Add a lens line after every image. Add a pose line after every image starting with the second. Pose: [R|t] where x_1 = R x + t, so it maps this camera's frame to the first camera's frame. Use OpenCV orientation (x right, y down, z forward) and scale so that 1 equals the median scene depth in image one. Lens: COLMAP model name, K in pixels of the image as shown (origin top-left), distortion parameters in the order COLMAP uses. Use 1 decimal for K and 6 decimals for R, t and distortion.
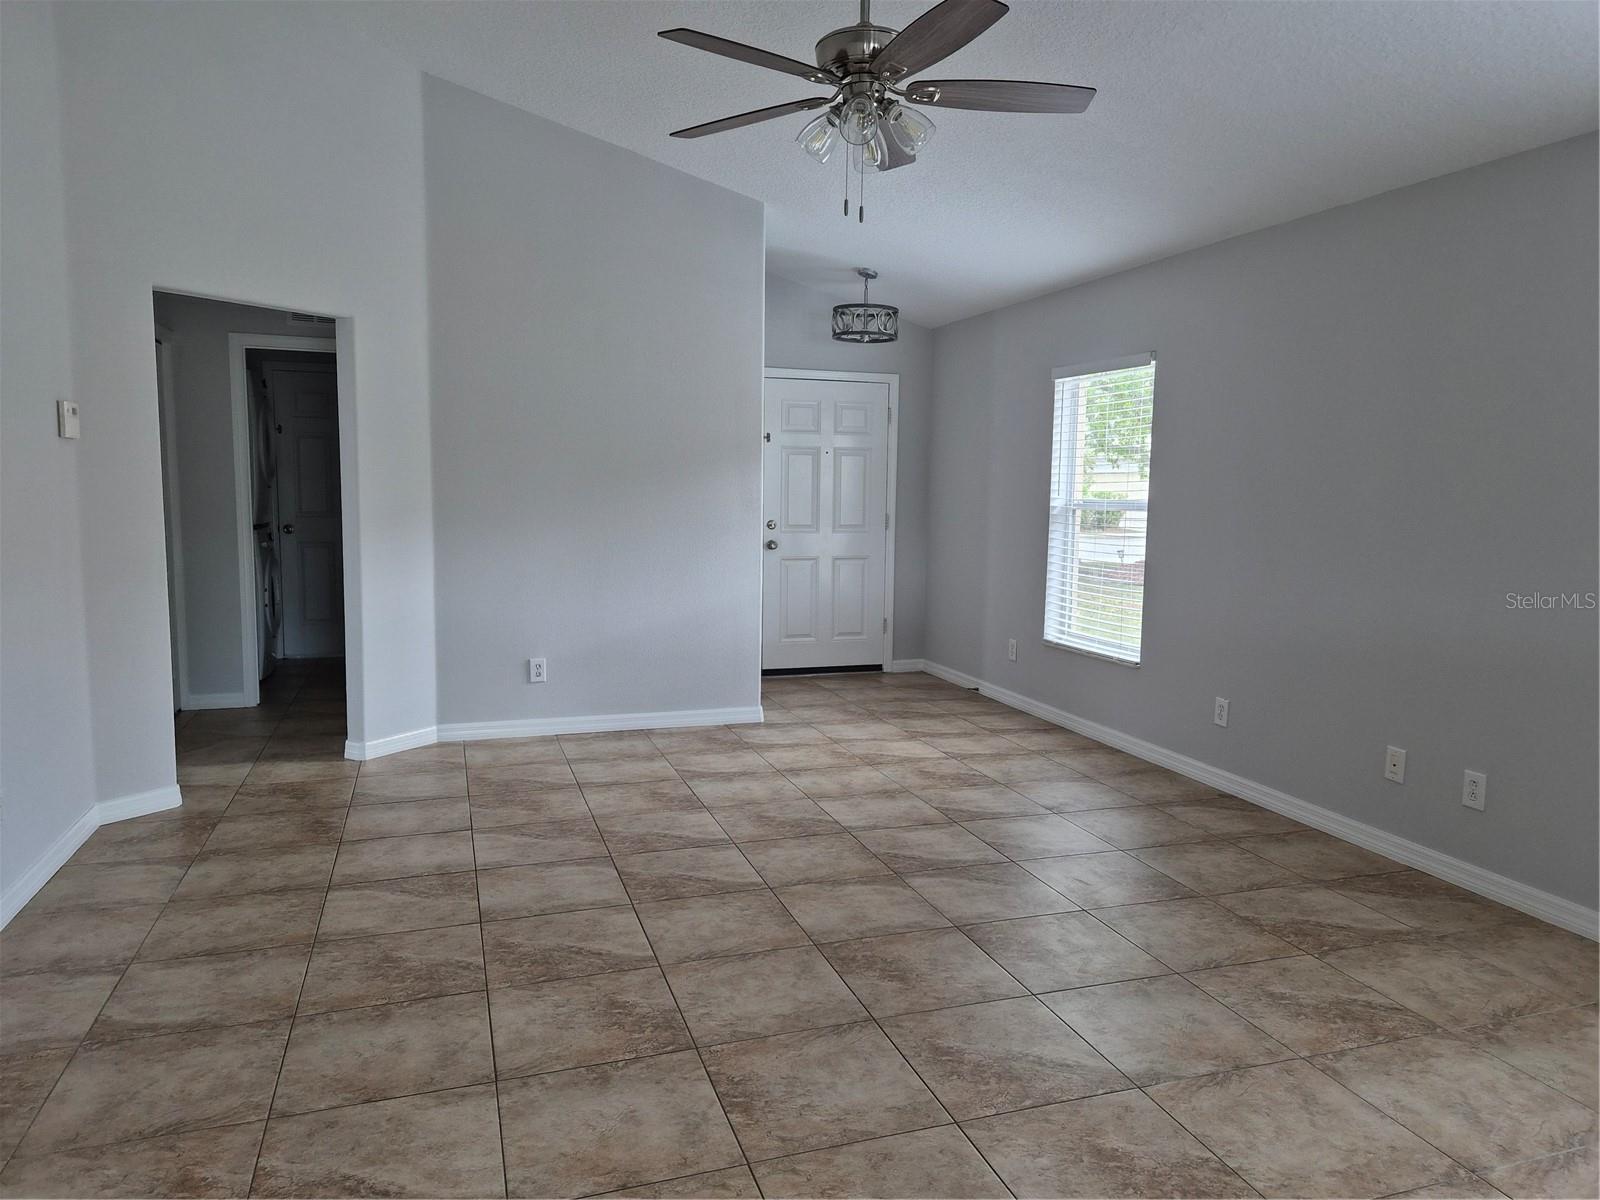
lens RADIAL K [[1084.0, 0, 802.7], [0, 1084.0, 596.6], [0, 0, 1]] dist [0.068417, -0.072617]
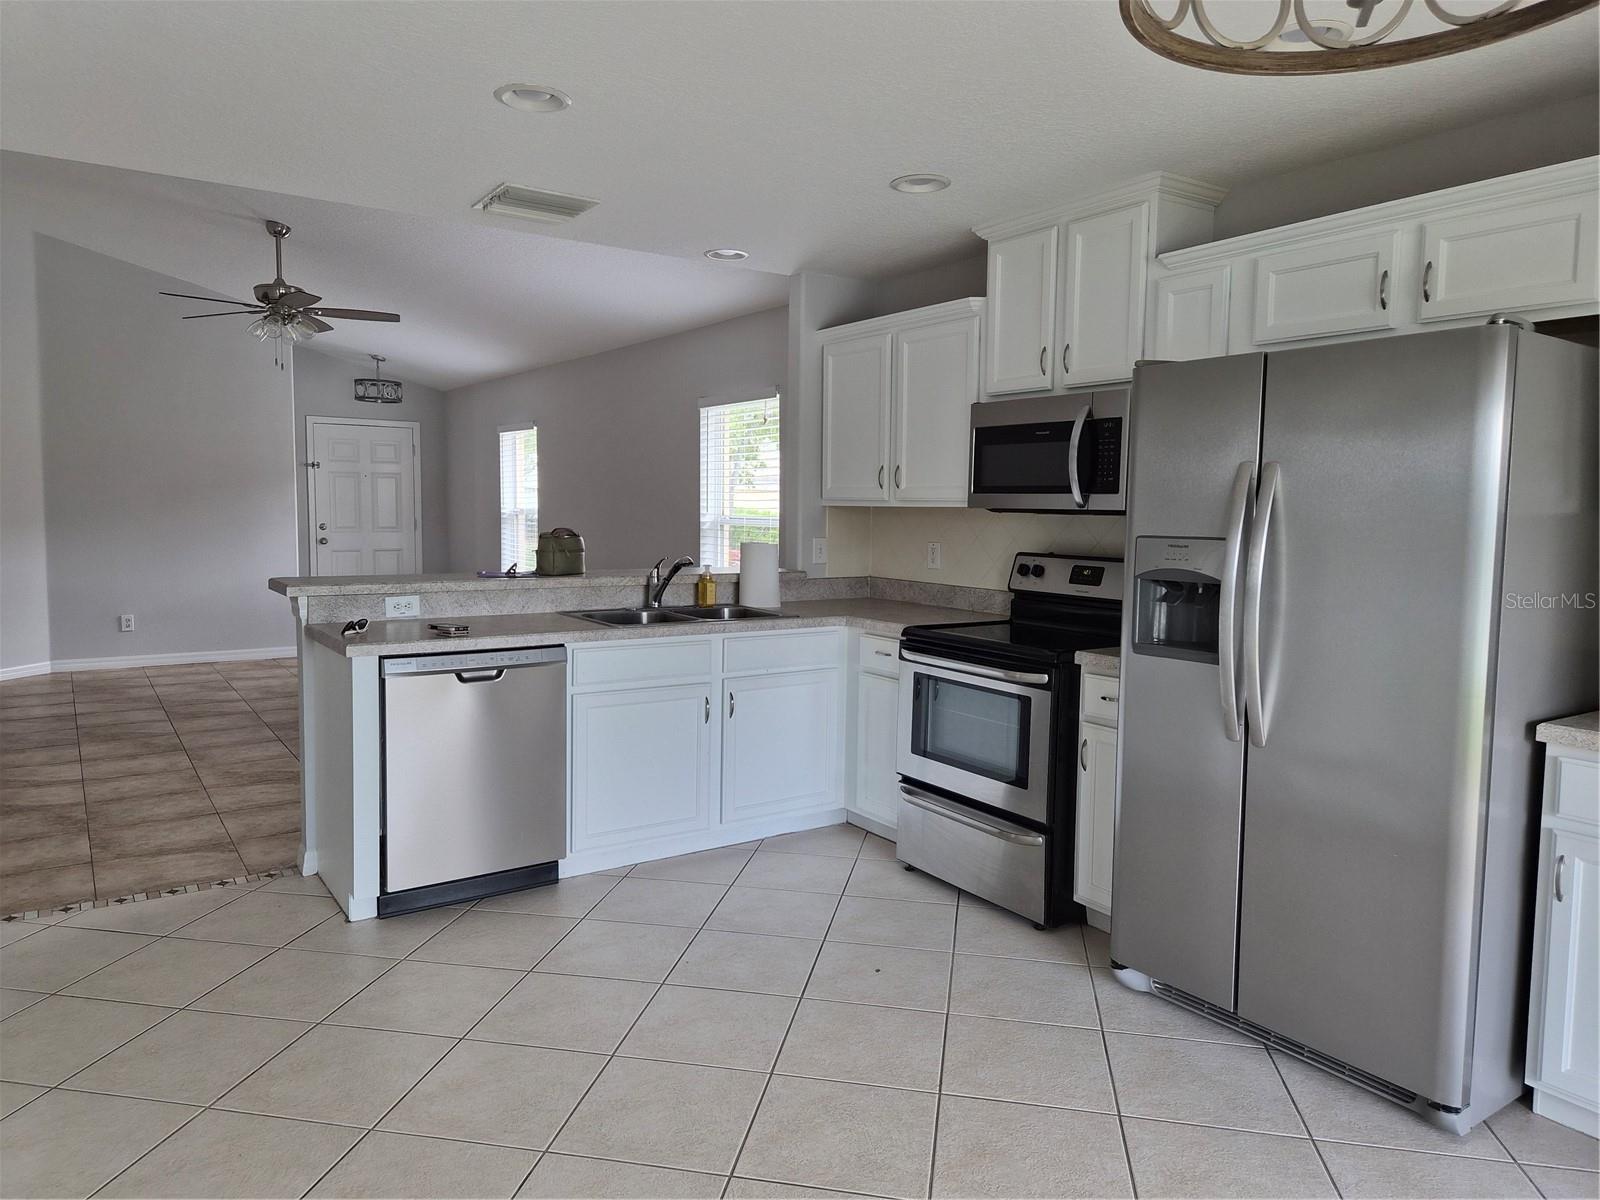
lens RADIAL K [[1081.9, 0, 824.3], [0, 1081.9, 597.0], [0, 0, 1]] dist [0.049139, -0.066379]
pose [[0.957869, -0.024124, 0.286189, 0.209857], [0.028563, 0.999528, -0.011345, 0.066771], [-0.285780, 0.019042, 0.958106, -0.604919]]
